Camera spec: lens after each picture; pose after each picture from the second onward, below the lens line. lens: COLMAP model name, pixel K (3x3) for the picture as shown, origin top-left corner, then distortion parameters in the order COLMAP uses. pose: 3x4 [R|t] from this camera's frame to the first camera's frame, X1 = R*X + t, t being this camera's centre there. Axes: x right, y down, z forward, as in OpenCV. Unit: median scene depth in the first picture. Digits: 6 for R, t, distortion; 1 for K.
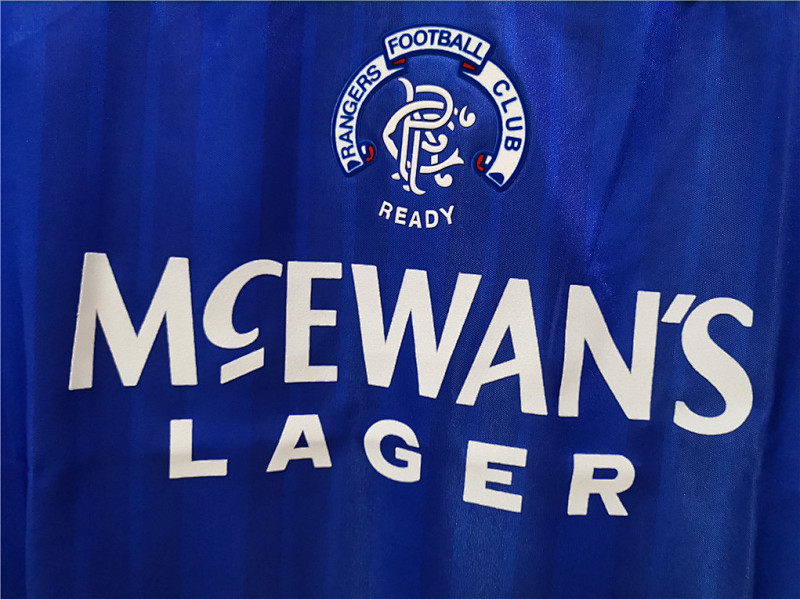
lens RADIAL K [[696.4, 0, 400.0], [0, 696.4, 299.5], [0, 0, 1]] dist [-0.006148, -0.008471]
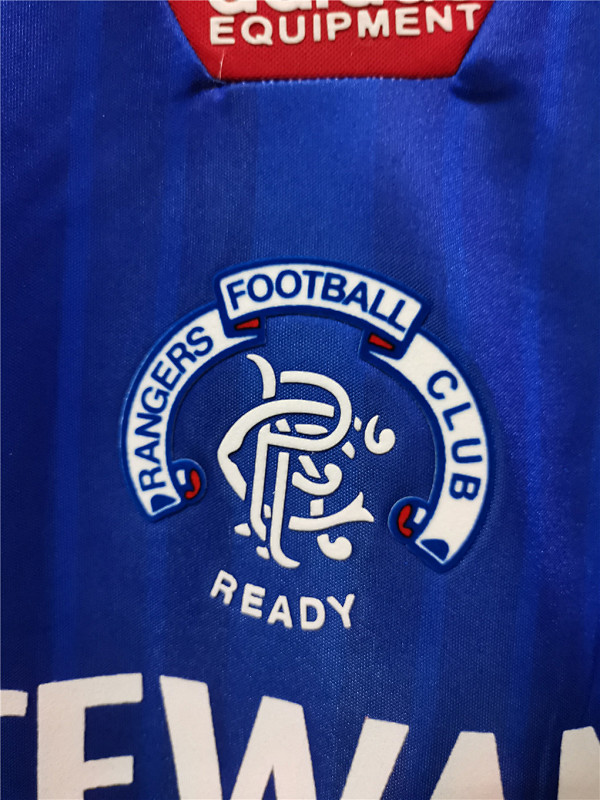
lens RADIAL K [[696.4, 0, 300.0], [0, 696.4, 400.0], [0, 0, 1]] dist [-0.006148, -0.008471]
pose [[0.988094, -0.012169, 0.153372, -0.044942], [0.017229, 0.999349, -0.031711, -0.266824], [-0.152886, 0.033976, 0.987660, 0.465808]]
